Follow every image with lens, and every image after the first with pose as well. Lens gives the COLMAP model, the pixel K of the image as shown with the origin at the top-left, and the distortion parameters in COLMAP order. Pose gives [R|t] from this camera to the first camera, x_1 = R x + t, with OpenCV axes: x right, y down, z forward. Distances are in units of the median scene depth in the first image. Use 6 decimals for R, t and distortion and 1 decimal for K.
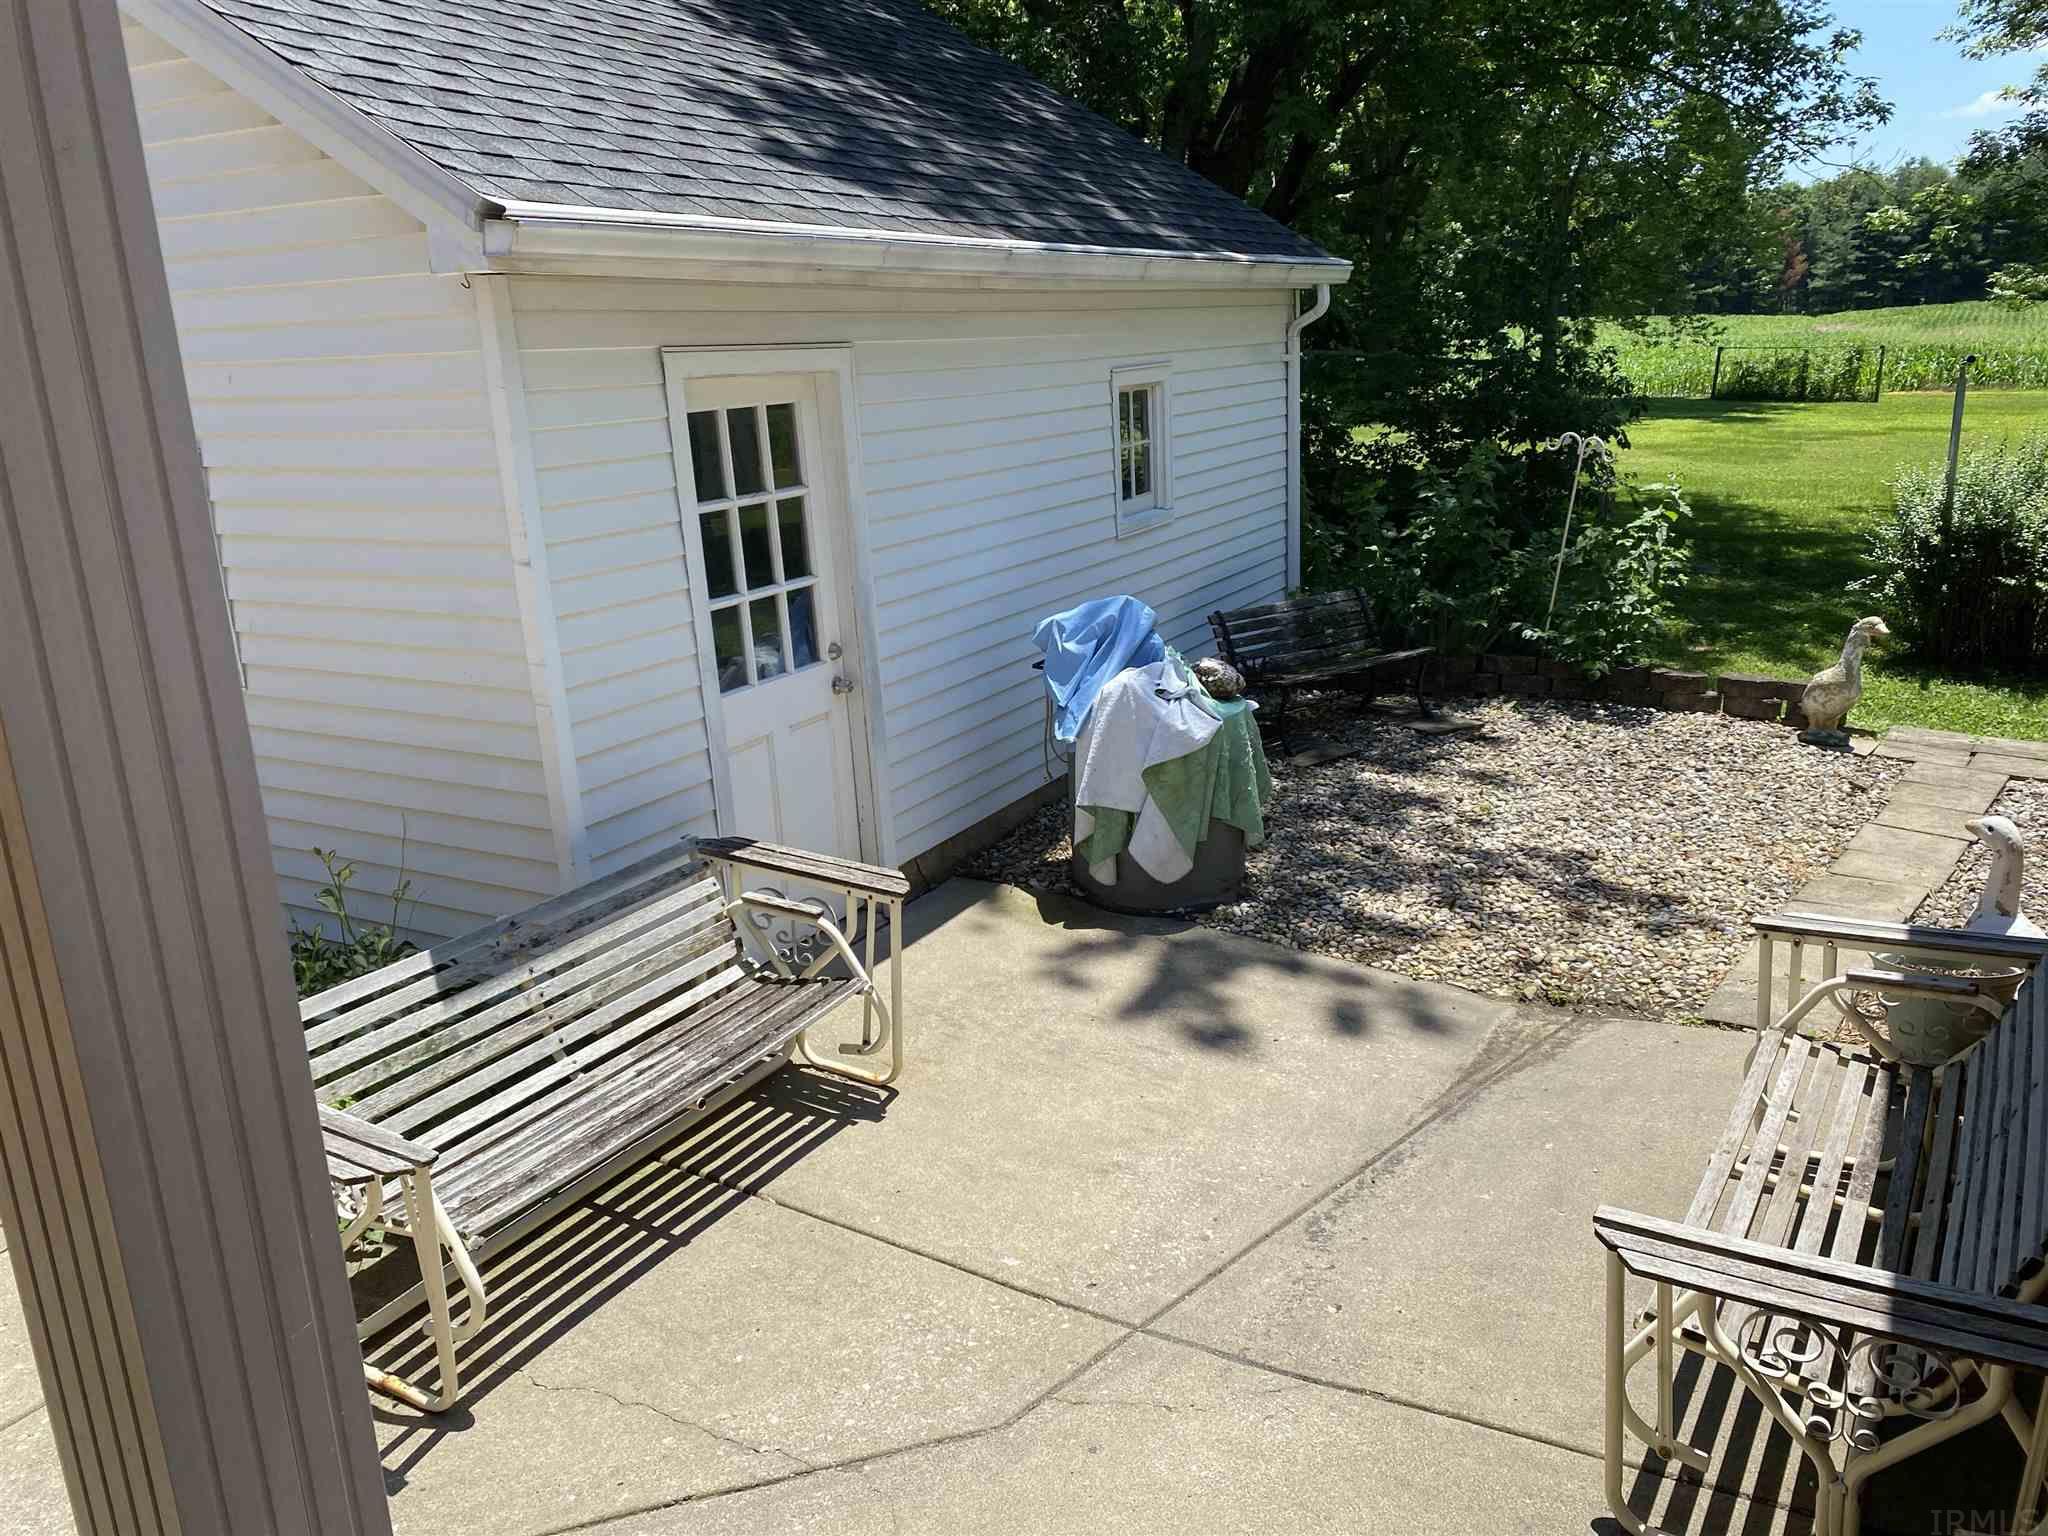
lens RADIAL K [[1545.3, 0, 1026.5], [0, 1545.3, 784.1], [0, 0, 1]] dist [0.031237, -0.033131]
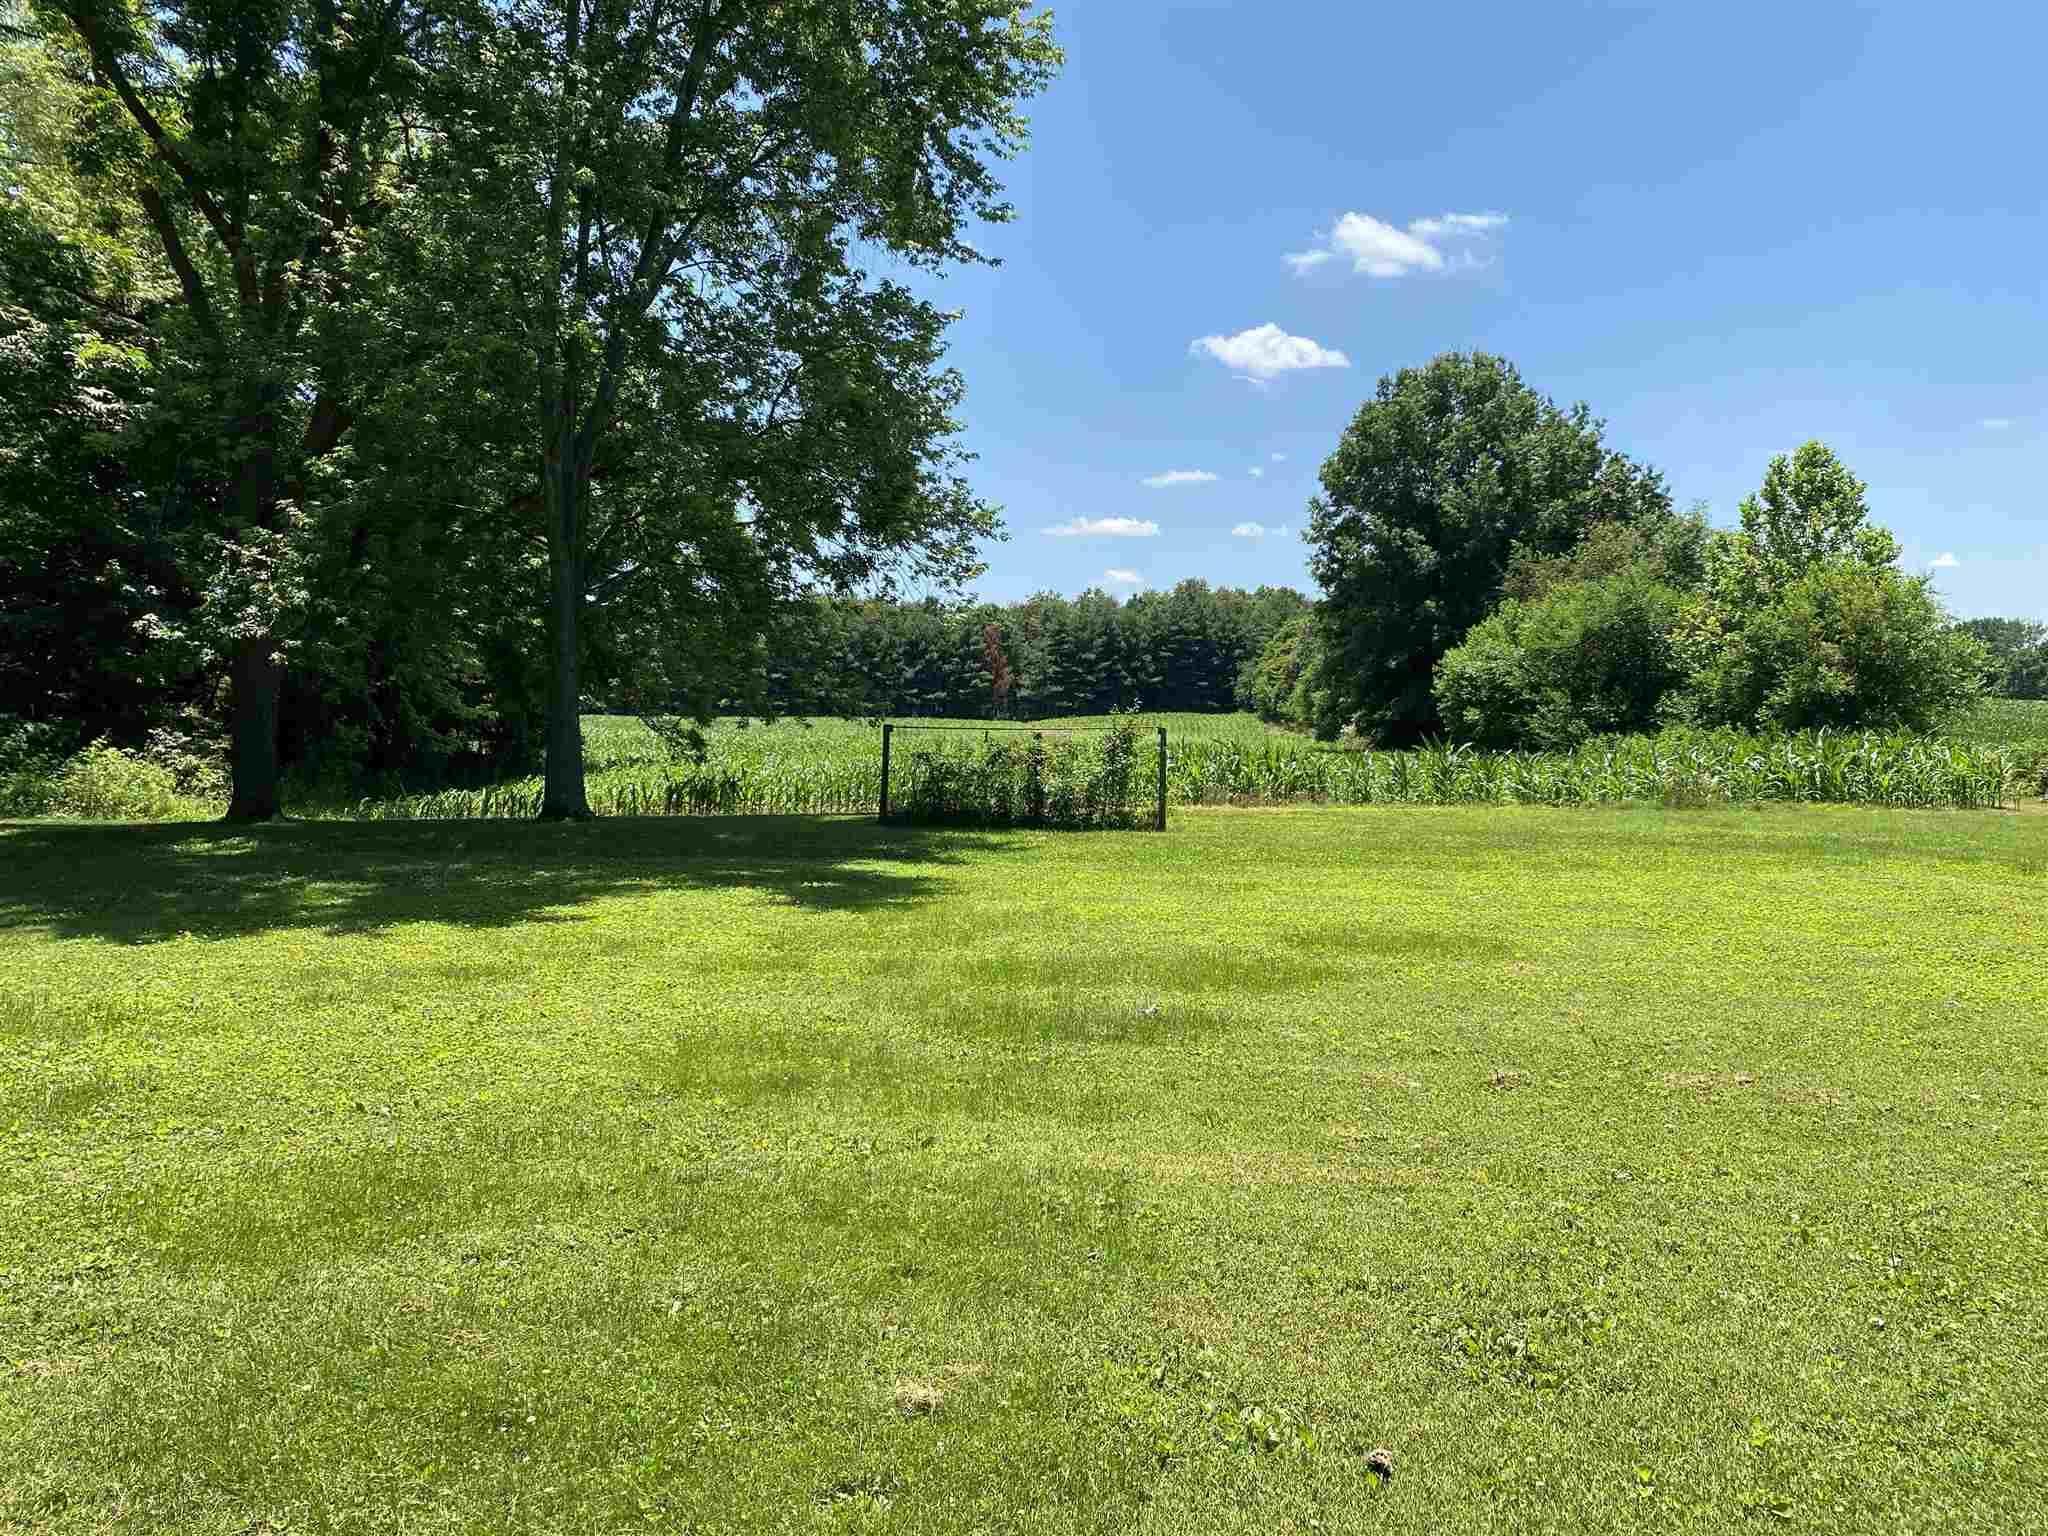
lens RADIAL K [[1545.3, 0, 1015.2], [0, 1545.3, 755.2], [0, 0, 1]] dist [0.031237, -0.033131]
pose [[0.901372, 0.019179, 0.432621, 0.046891], [0.095528, 0.965602, -0.241840, -0.025494], [-0.422378, 0.259315, 0.868535, 0.096101]]
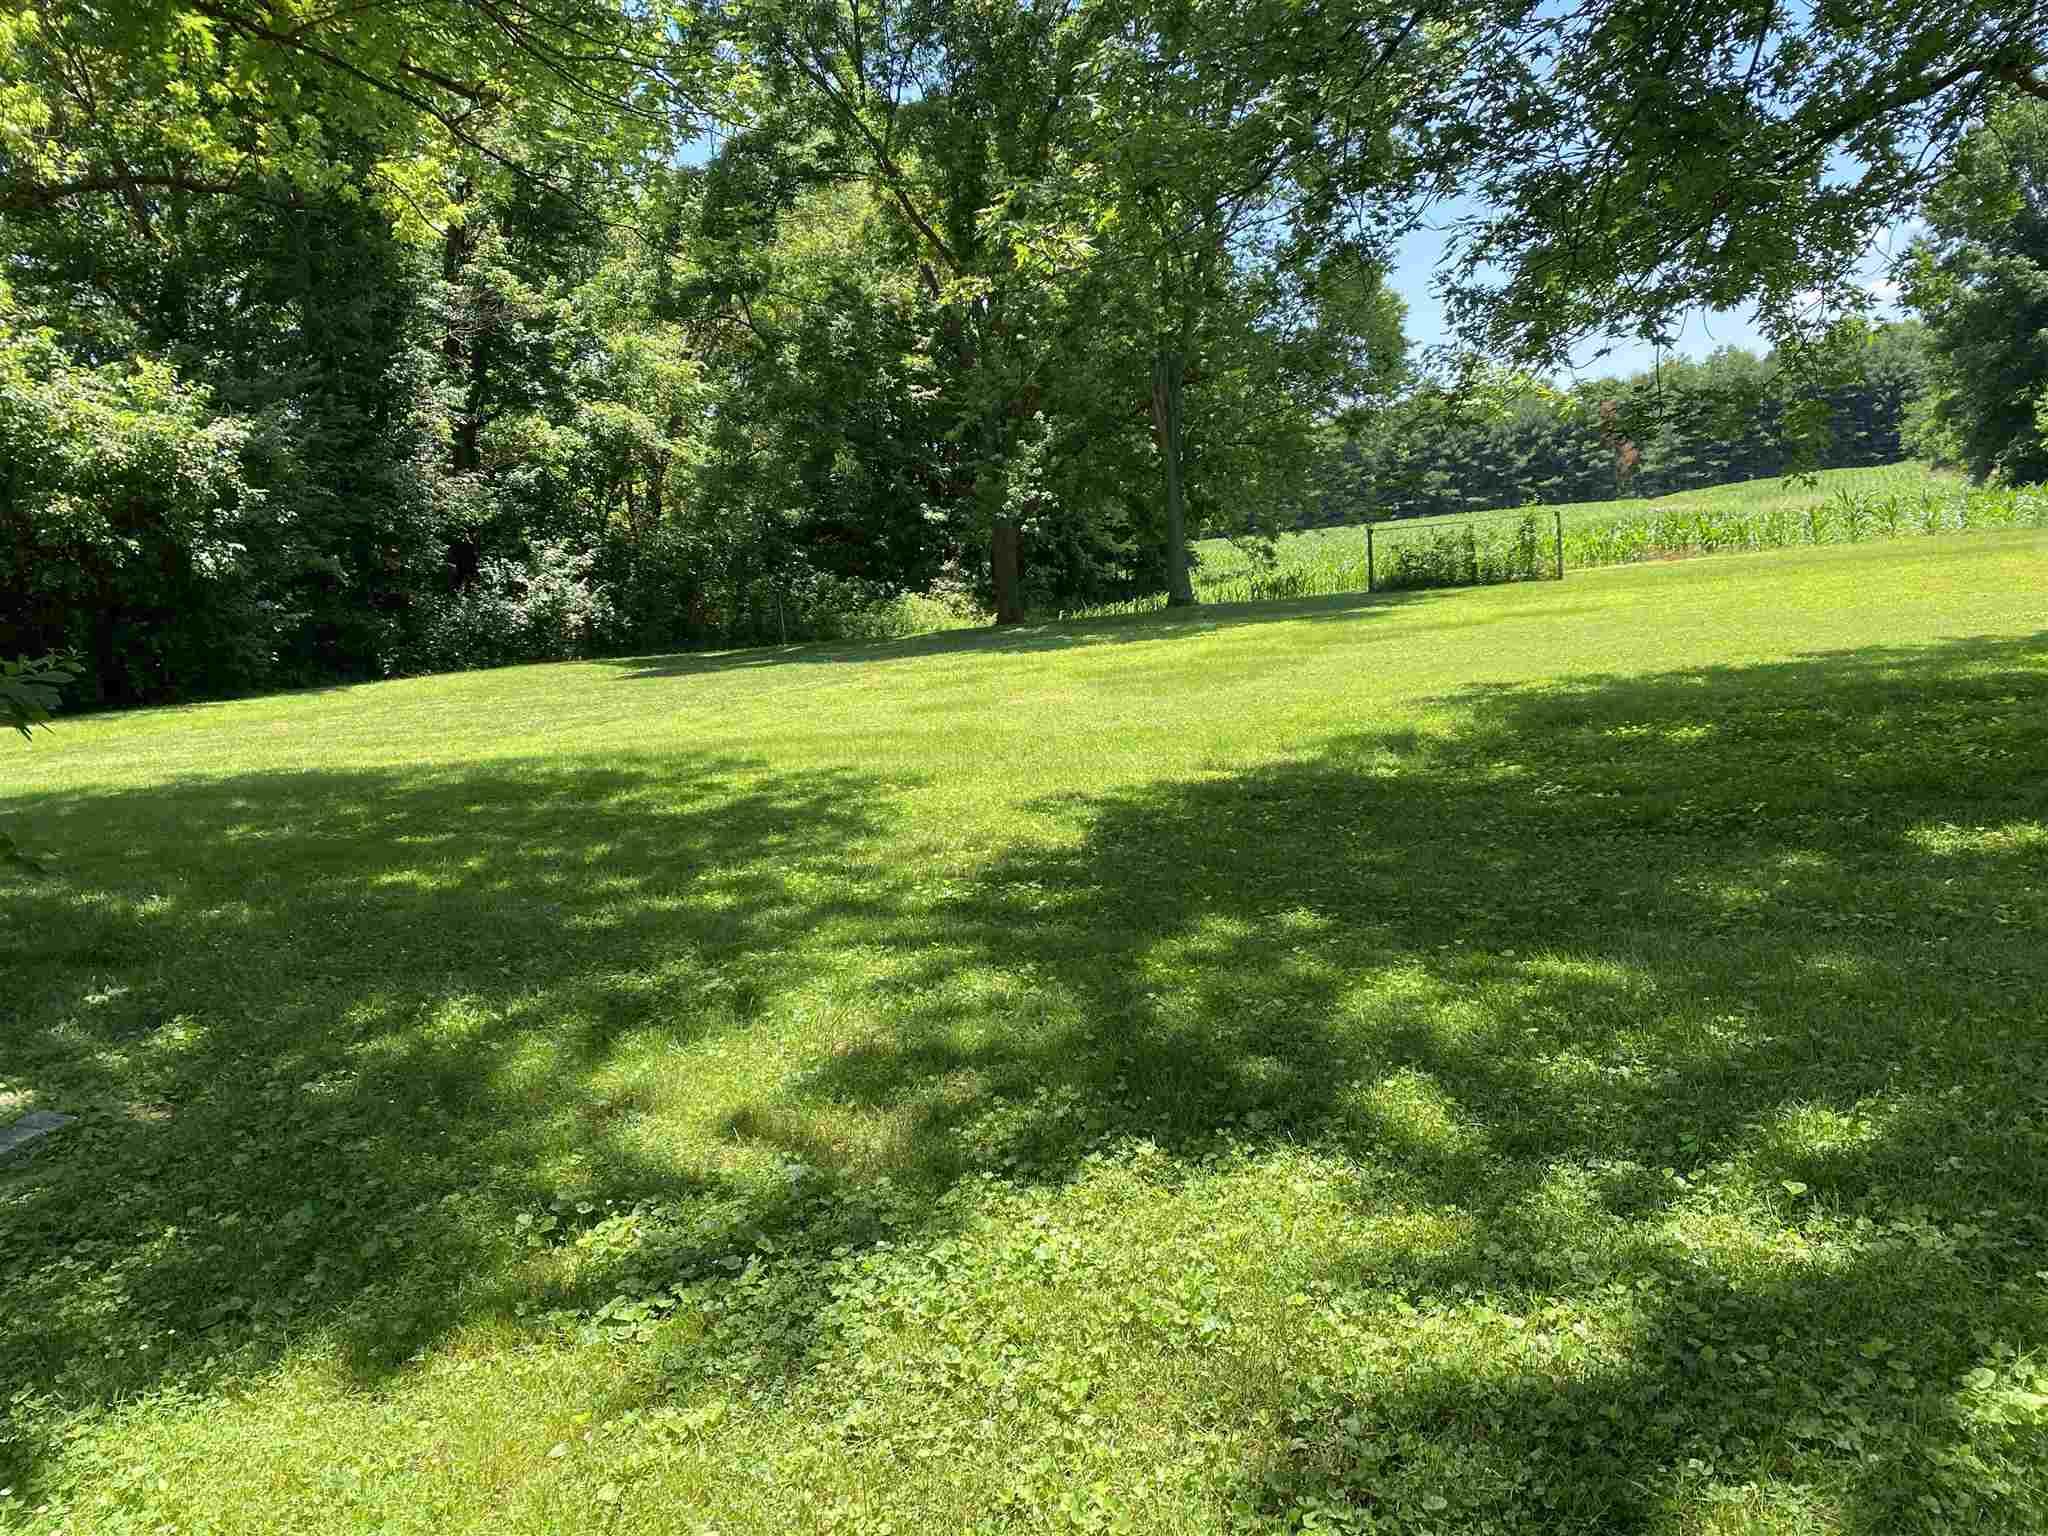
lens RADIAL K [[1545.3, 0, 1025.9], [0, 1545.3, 769.4], [0, 0, 1]] dist [0.031237, -0.033131]
pose [[0.995598, -0.081057, 0.047064, 0.038315], [0.087314, 0.984635, -0.151227, -0.008561], [-0.034083, 0.154670, 0.987378, 0.038672]]
